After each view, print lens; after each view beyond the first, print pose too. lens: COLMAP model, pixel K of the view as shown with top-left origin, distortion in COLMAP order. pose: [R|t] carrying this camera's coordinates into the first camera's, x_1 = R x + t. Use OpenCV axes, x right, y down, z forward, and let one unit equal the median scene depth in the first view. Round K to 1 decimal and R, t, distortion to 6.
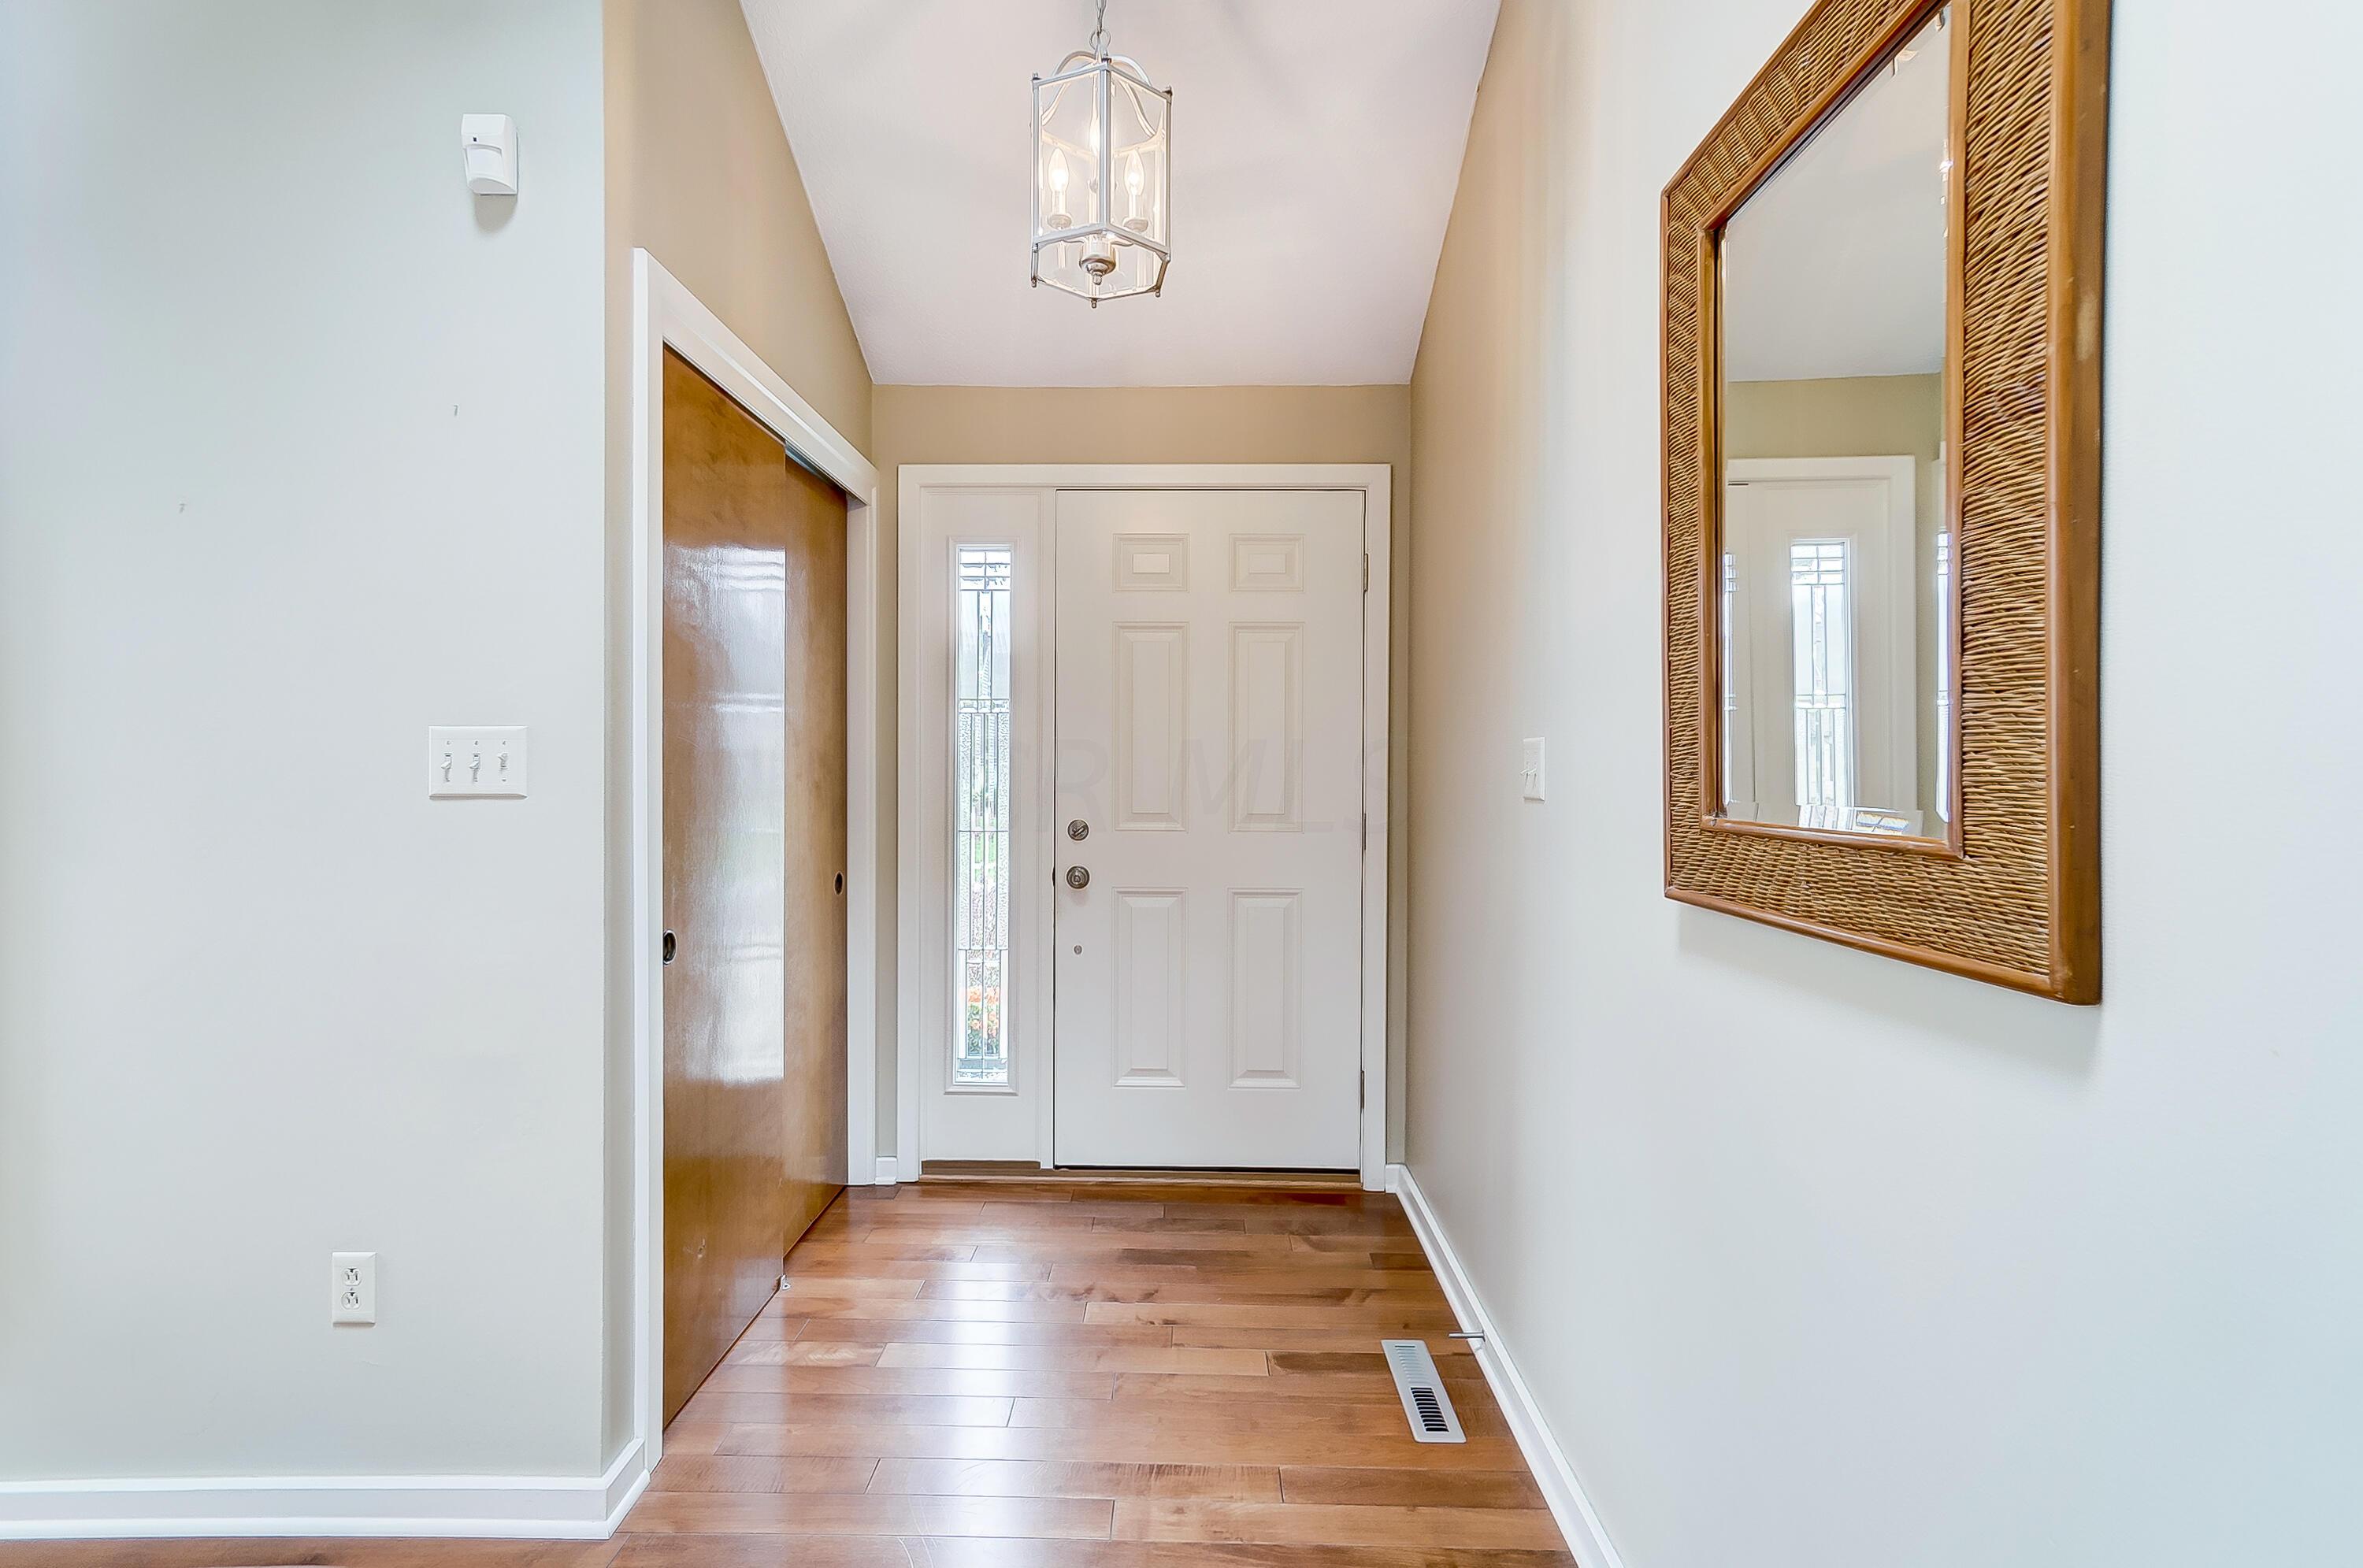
lens RADIAL K [[1057.8, 0, 1166.9], [0, 1057.8, 794.9], [0, 0, 1]] dist [-0.059393, 0.022157]
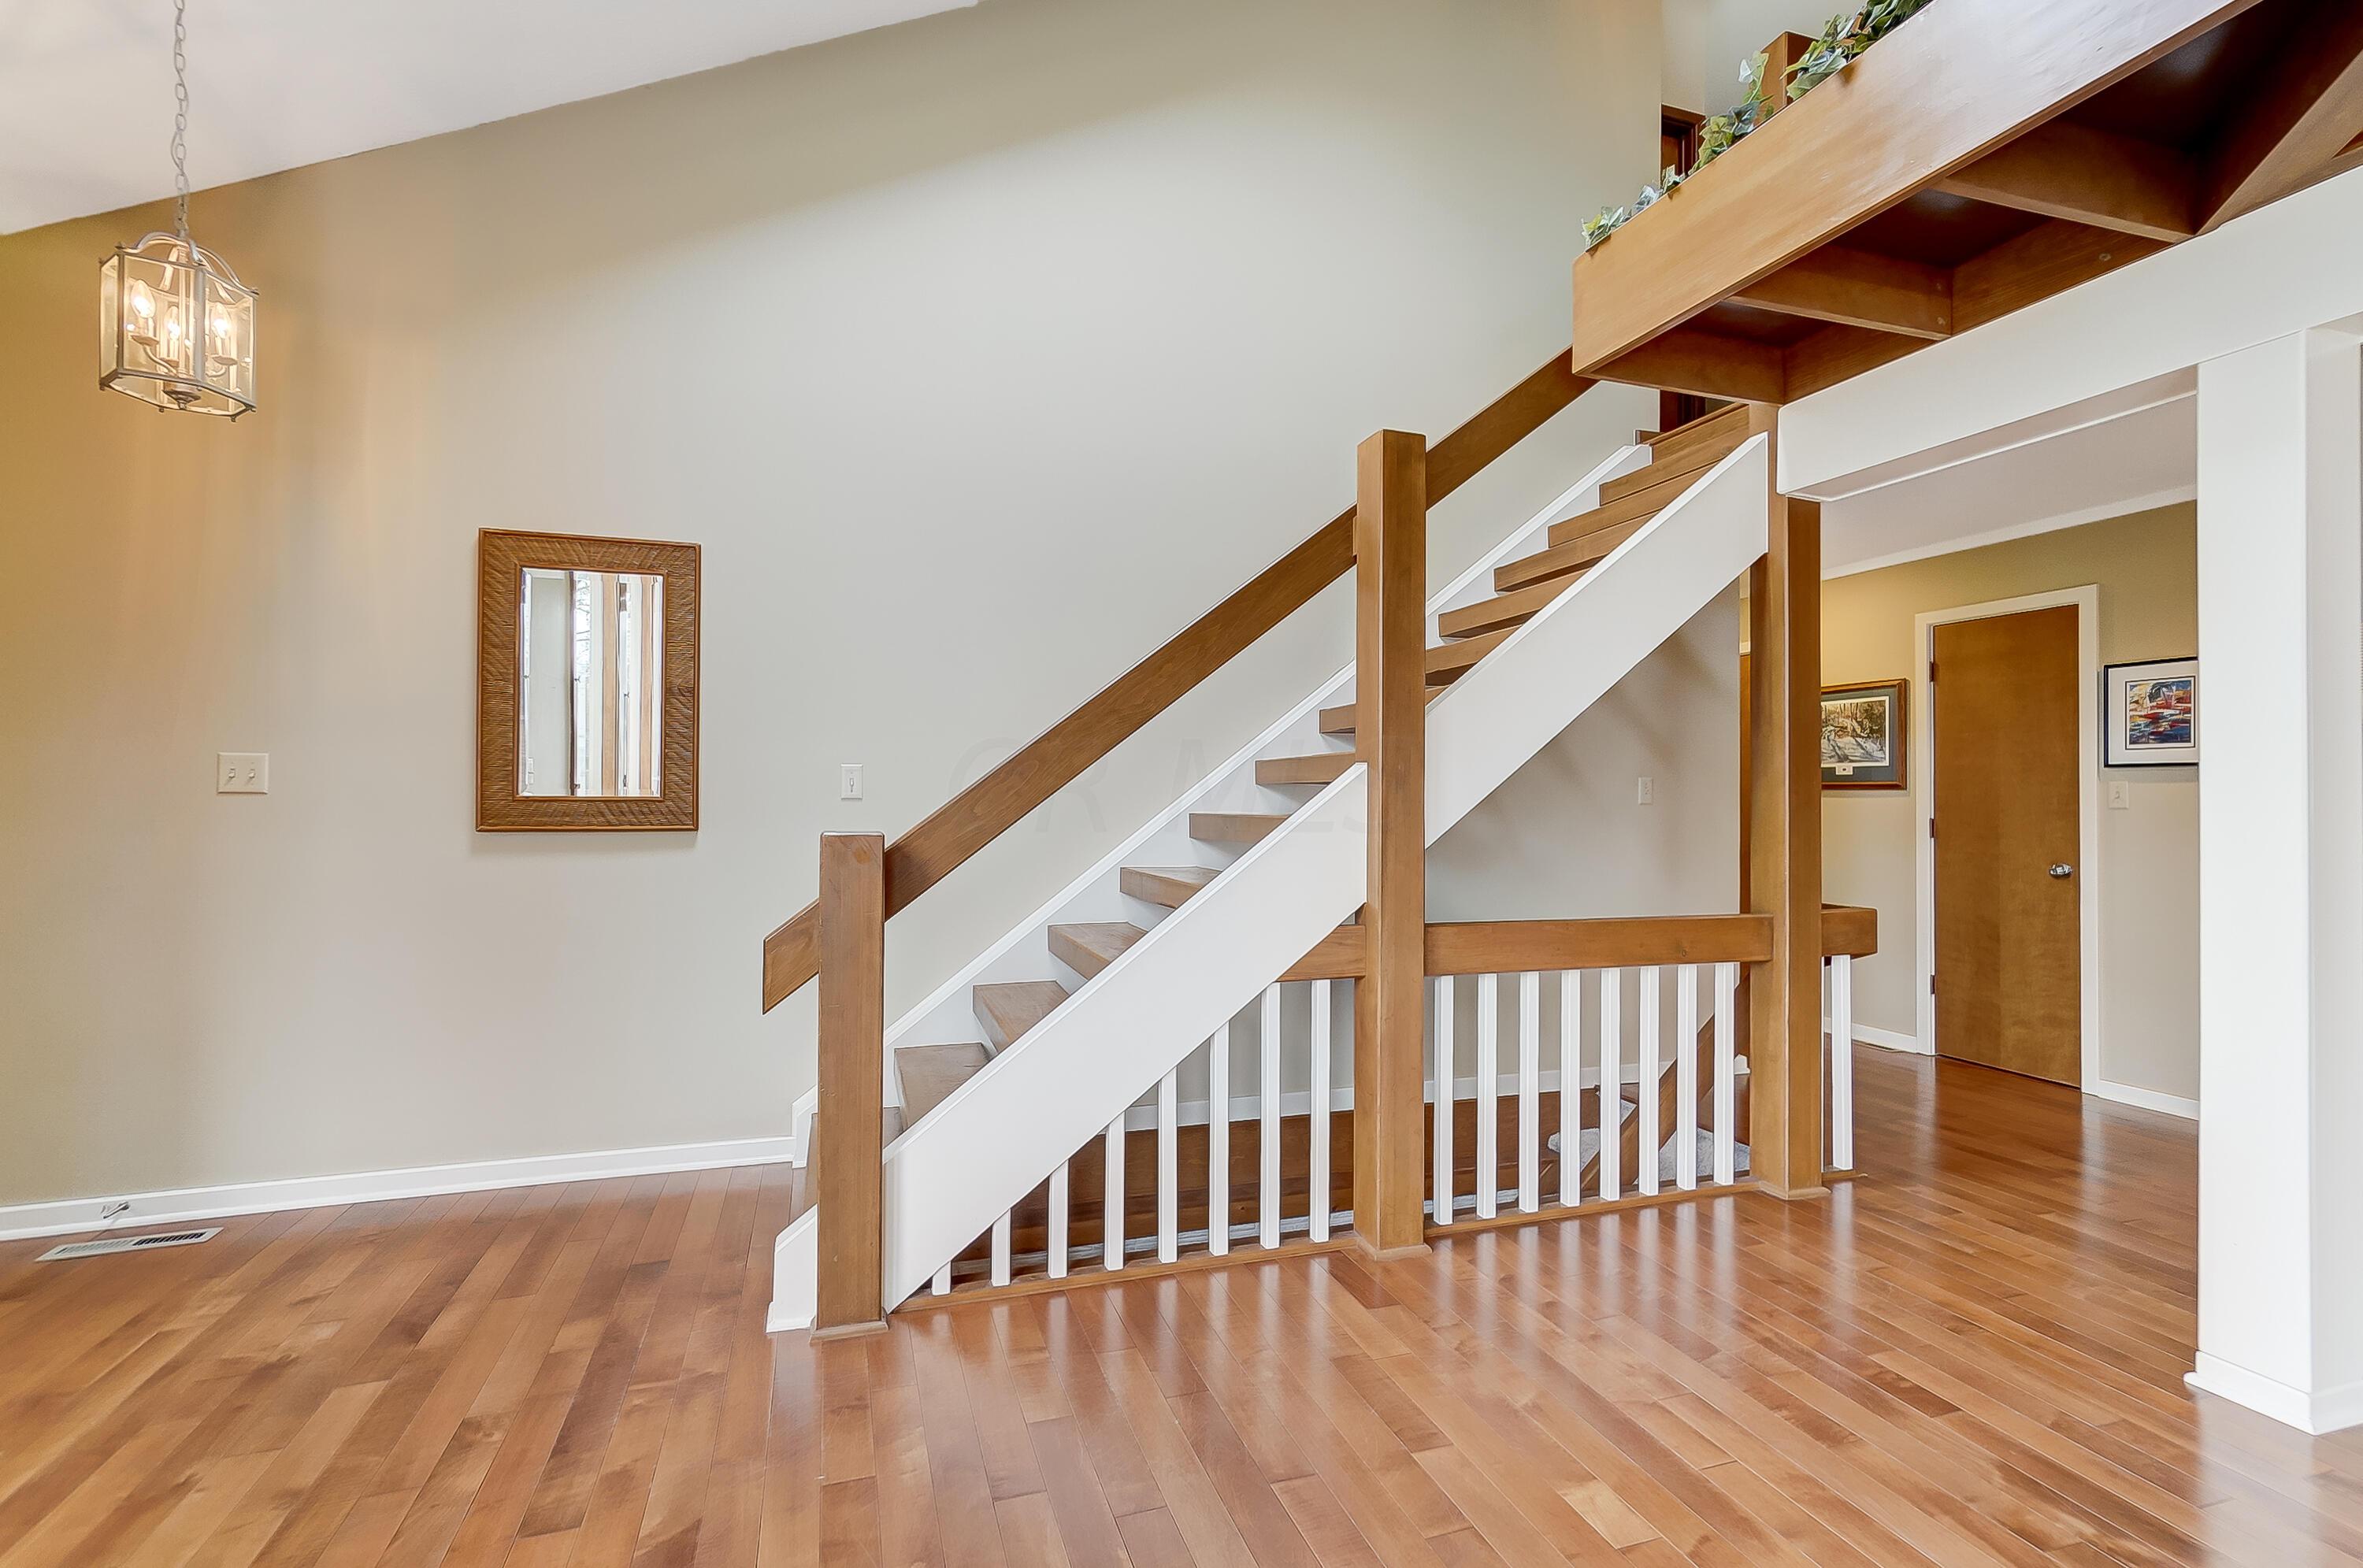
lens RADIAL K [[1057.8, 0, 1166.9], [0, 1057.8, 794.9], [0, 0, 1]] dist [-0.059393, 0.022157]
pose [[-0.310097, -0.017750, 0.950539, -2.407371], [0.005748, 0.999772, 0.020545, -0.020511], [-0.950688, 0.011835, -0.309924, 0.265032]]
